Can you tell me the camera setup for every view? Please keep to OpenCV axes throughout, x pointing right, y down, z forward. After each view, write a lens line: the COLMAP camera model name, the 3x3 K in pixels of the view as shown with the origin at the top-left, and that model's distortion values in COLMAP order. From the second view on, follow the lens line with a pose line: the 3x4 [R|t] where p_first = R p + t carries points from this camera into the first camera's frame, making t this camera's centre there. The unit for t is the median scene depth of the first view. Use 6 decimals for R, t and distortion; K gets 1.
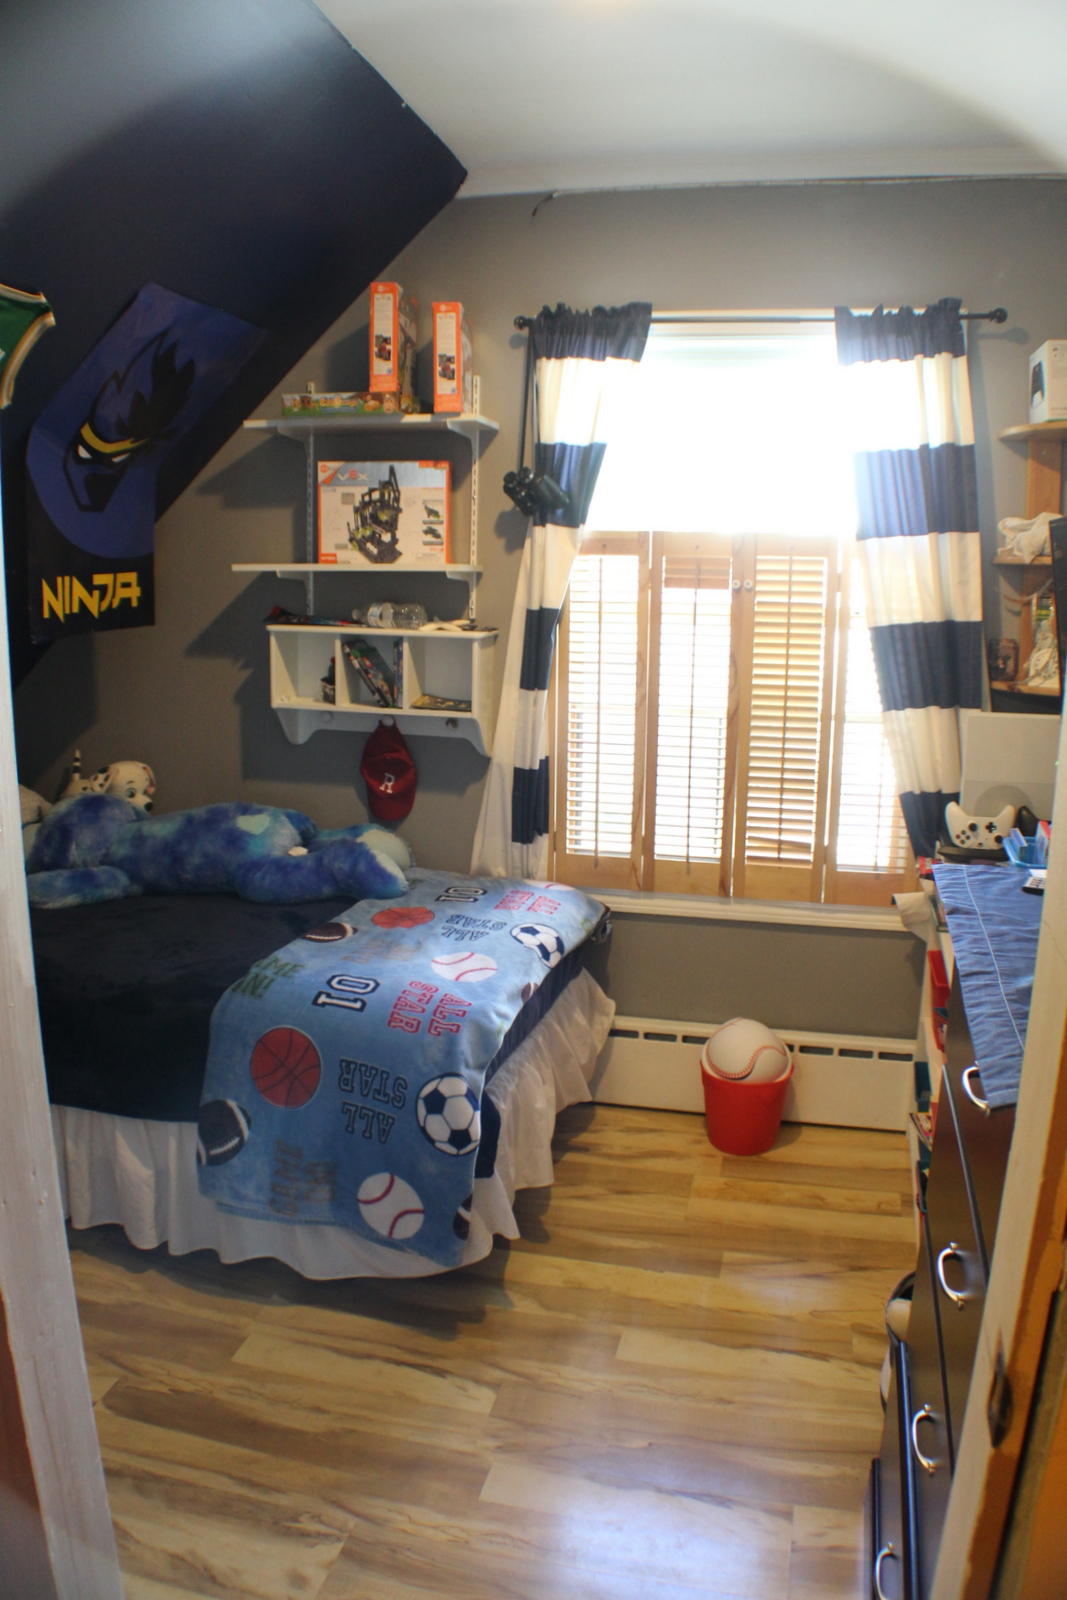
lens RADIAL K [[1140.5, 0, 533.5], [0, 1140.5, 800.0], [0, 0, 1]] dist [-0.220177, 0.112980]
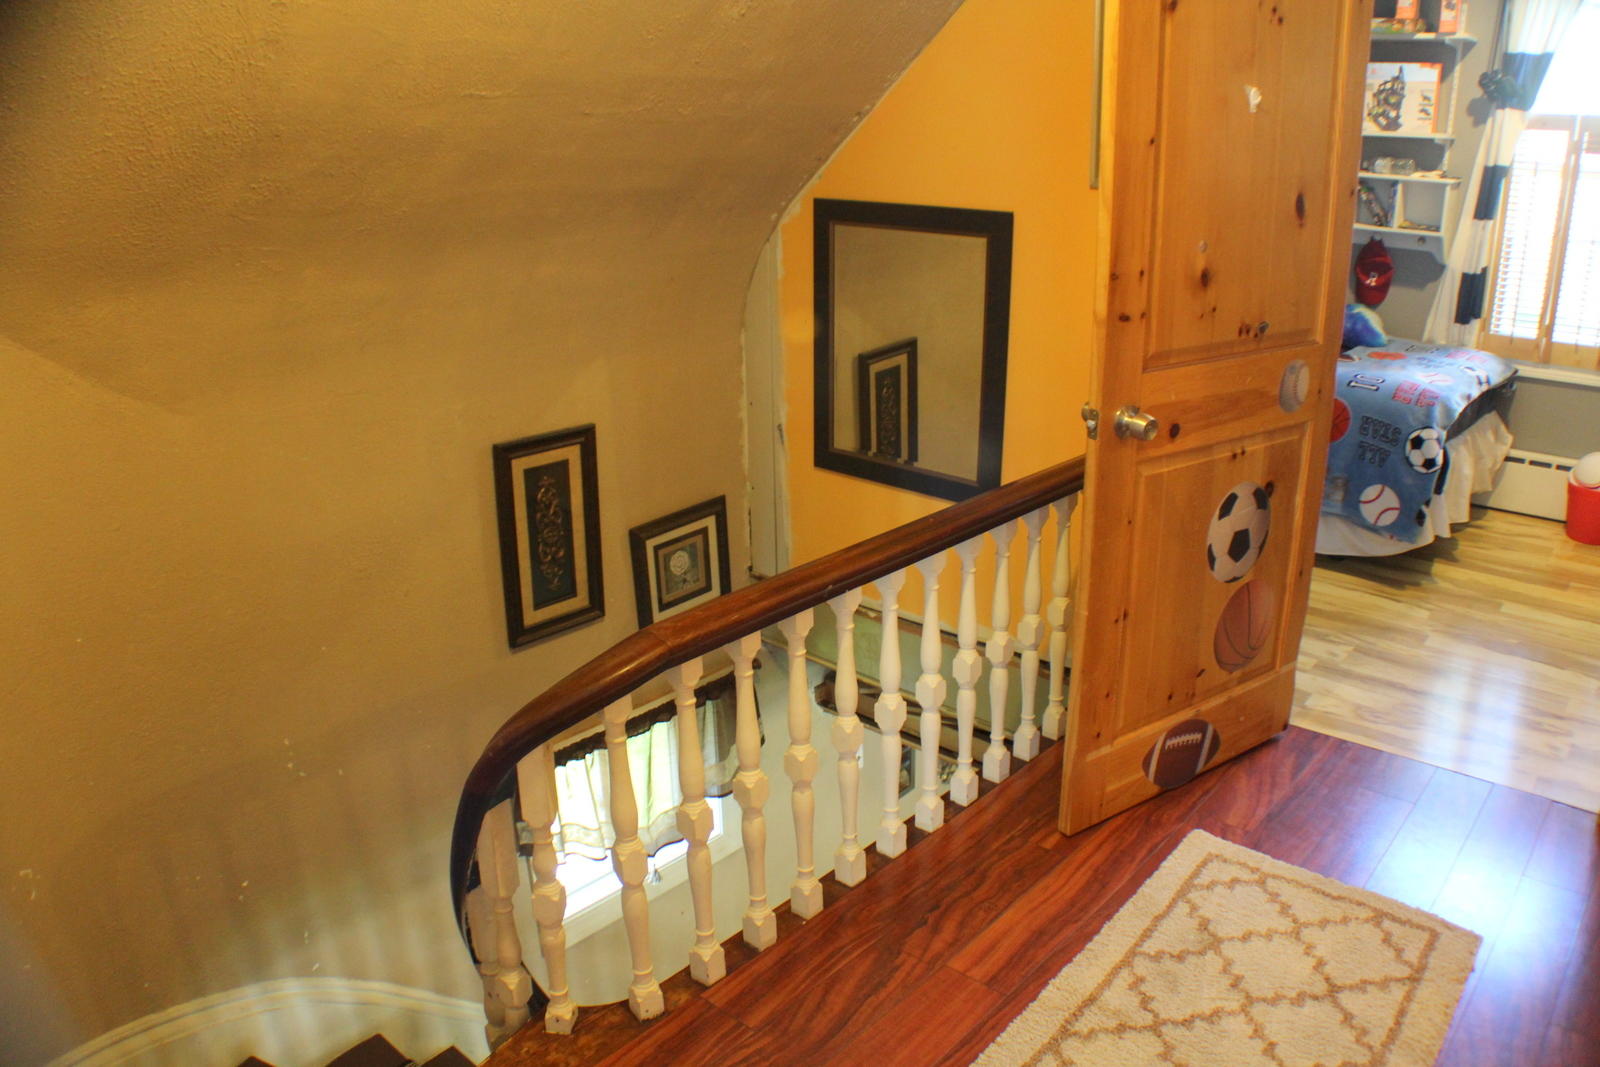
lens RADIAL K [[1147.5, 0, 802.6], [0, 1147.5, 594.0], [0, 0, 1]] dist [-0.194107, 0.067813]
pose [[0.889185, 0.139708, -0.435697, -0.130354], [-0.051205, 0.976646, 0.208664, 0.147370], [0.454674, -0.163232, 0.875573, -0.729392]]
